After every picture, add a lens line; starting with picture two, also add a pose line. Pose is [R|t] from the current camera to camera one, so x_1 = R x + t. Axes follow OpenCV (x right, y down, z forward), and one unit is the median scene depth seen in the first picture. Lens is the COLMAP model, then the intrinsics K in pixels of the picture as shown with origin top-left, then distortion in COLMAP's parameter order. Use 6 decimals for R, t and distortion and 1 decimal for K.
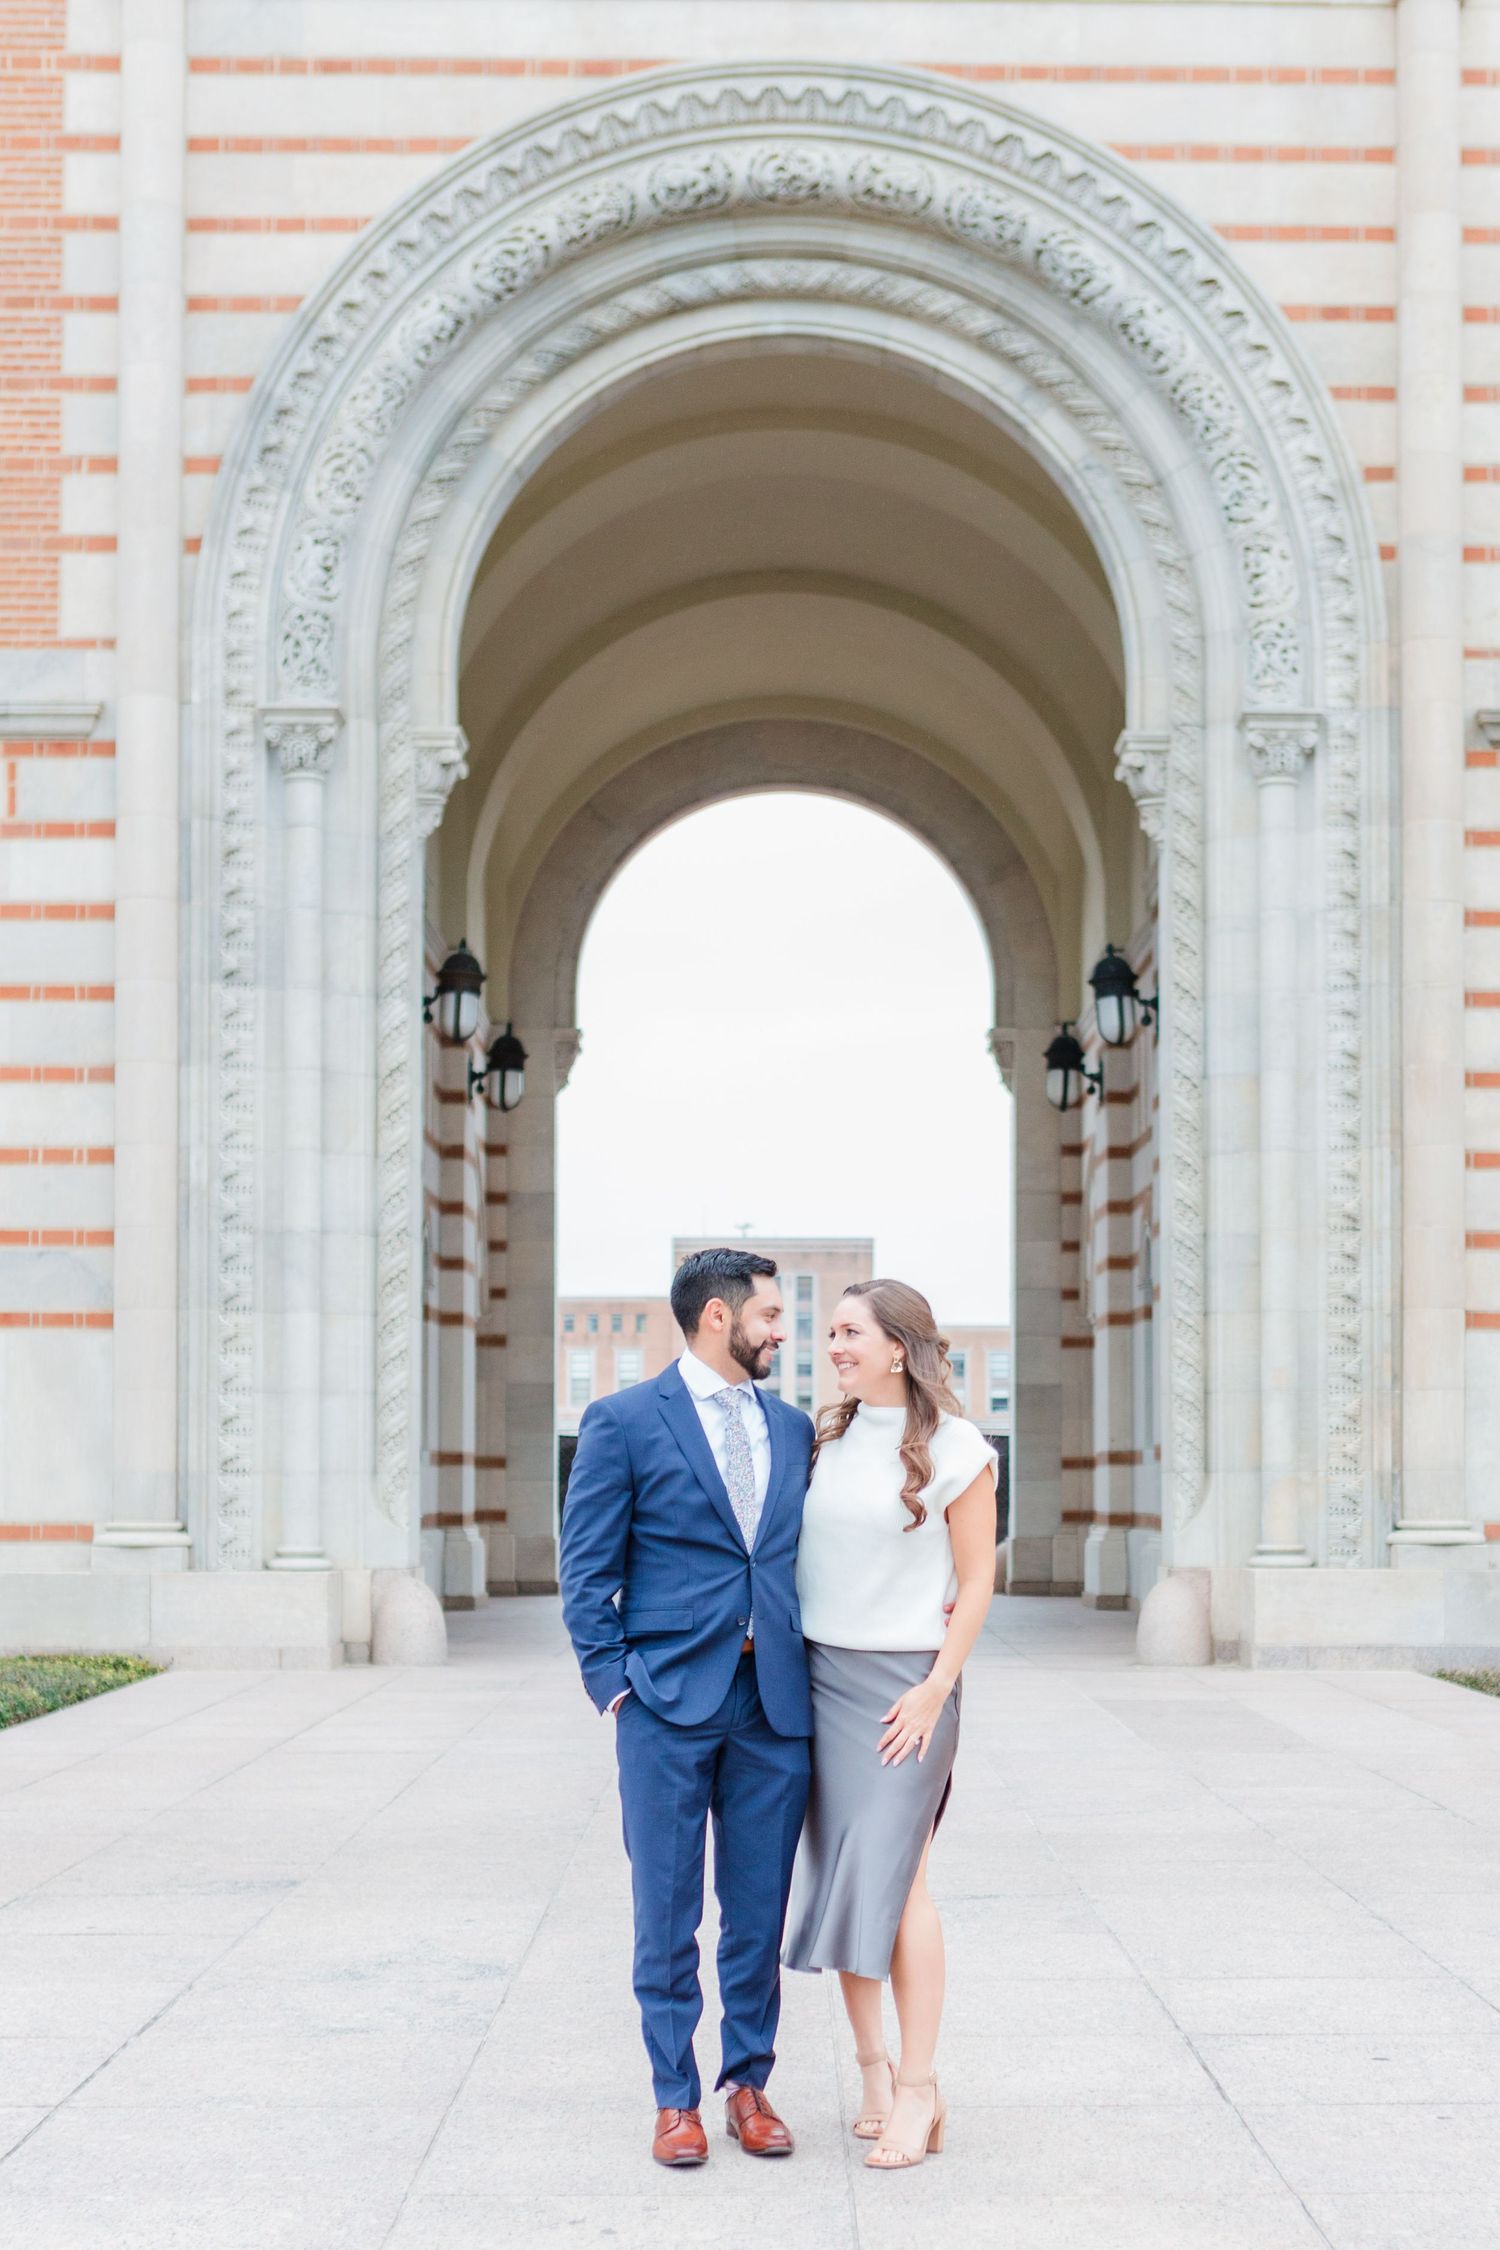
lens RADIAL K [[2930.8, 0, 835.0], [0, 2930.8, 1374.0], [0, 0, 1]] dist [-0.009197, 0.000000]
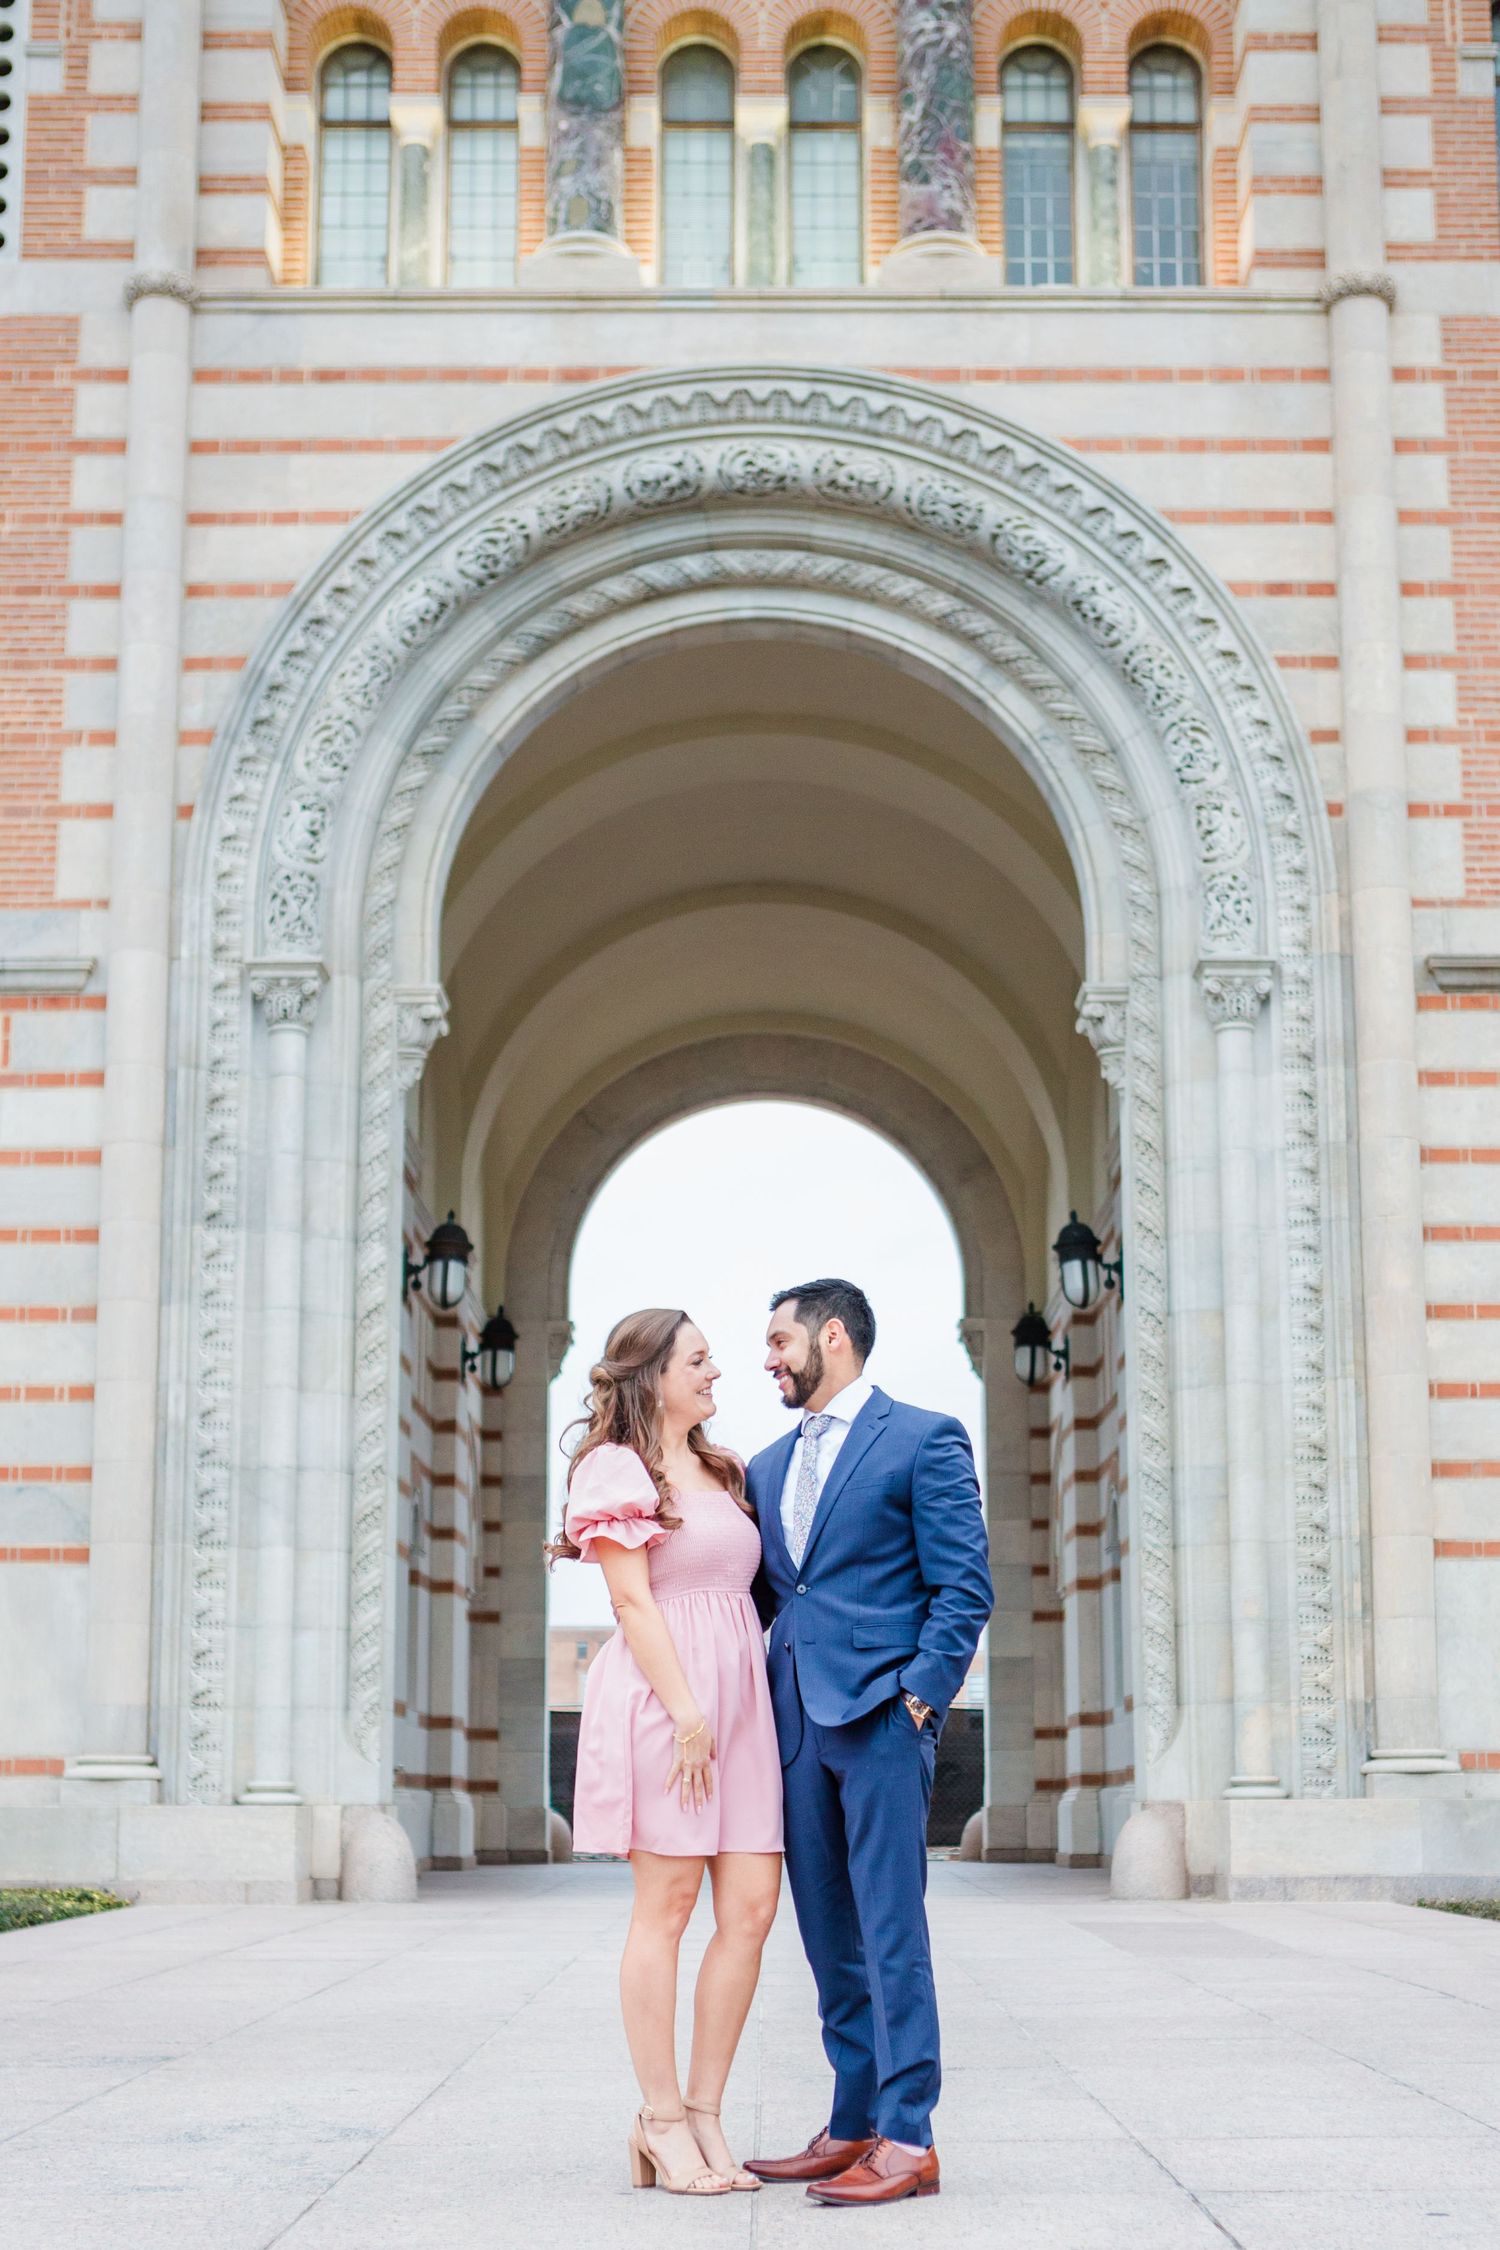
lens RADIAL K [[2754.4, 0, 780.5], [0, 2754.4, 1345.9], [0, 0, 1]] dist [-0.044266, 0.000000]
pose [[0.999895, -0.005355, -0.013428, 0.004460], [0.003768, 0.993298, -0.115520, 0.019484], [0.013957, 0.115457, 0.993214, 0.053657]]
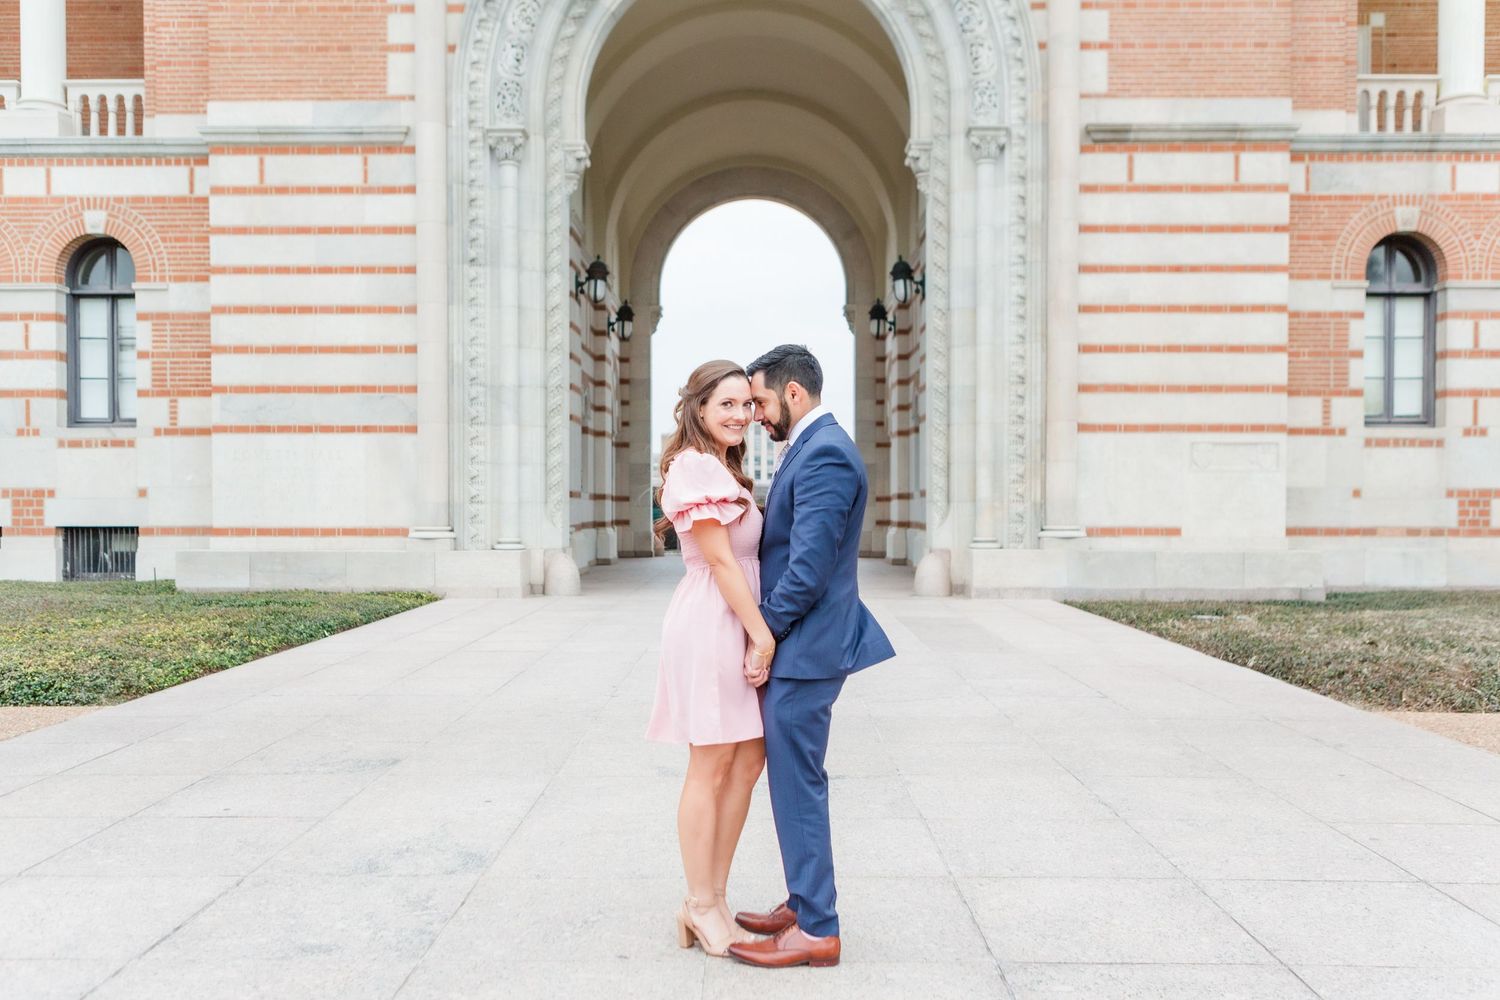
lens RADIAL K [[1250.5, 0, 740.4], [0, 1250.5, 533.7], [0, 0, 1]] dist [-0.030828, 0.031951]
pose [[0.999554, 0.000016, -0.029851, 0.007042], [0.001704, 0.998339, 0.057591, 0.004594], [0.029802, -0.057616, 0.997894, 0.120015]]
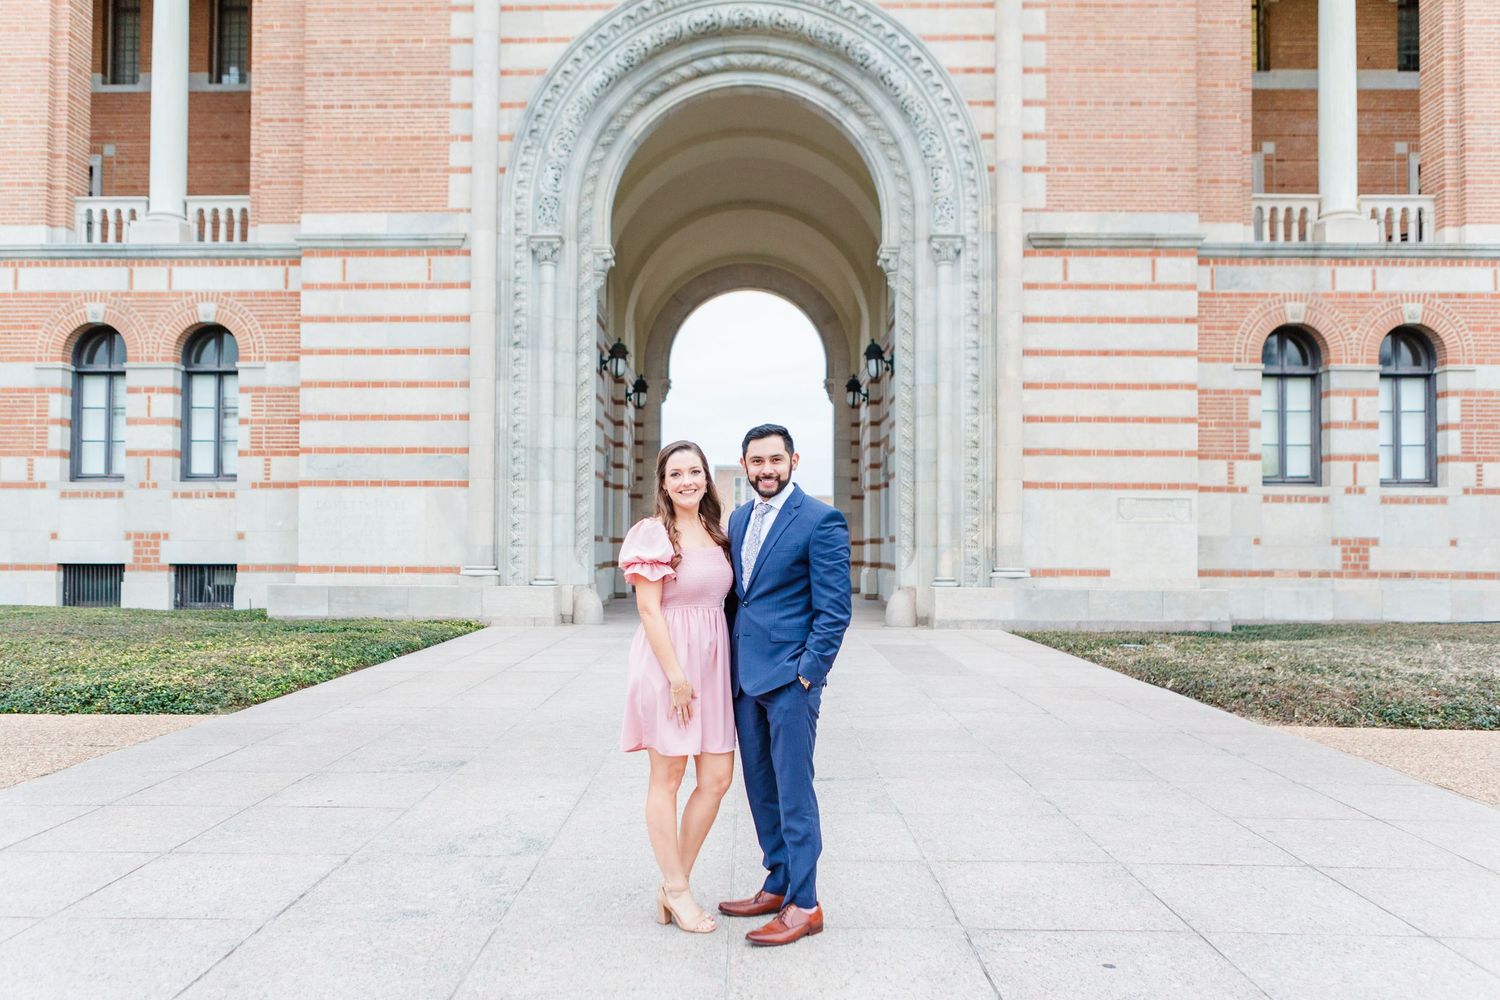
lens RADIAL K [[1062.4, 0, 725.0], [0, 1062.4, 532.7], [0, 0, 1]] dist [-0.055923, 0.045938]
pose [[0.999206, 0.003741, -0.039659, 0.004372], [-0.002894, 0.999767, 0.021383, 0.002880], [0.039730, -0.021252, 0.998984, 0.112317]]
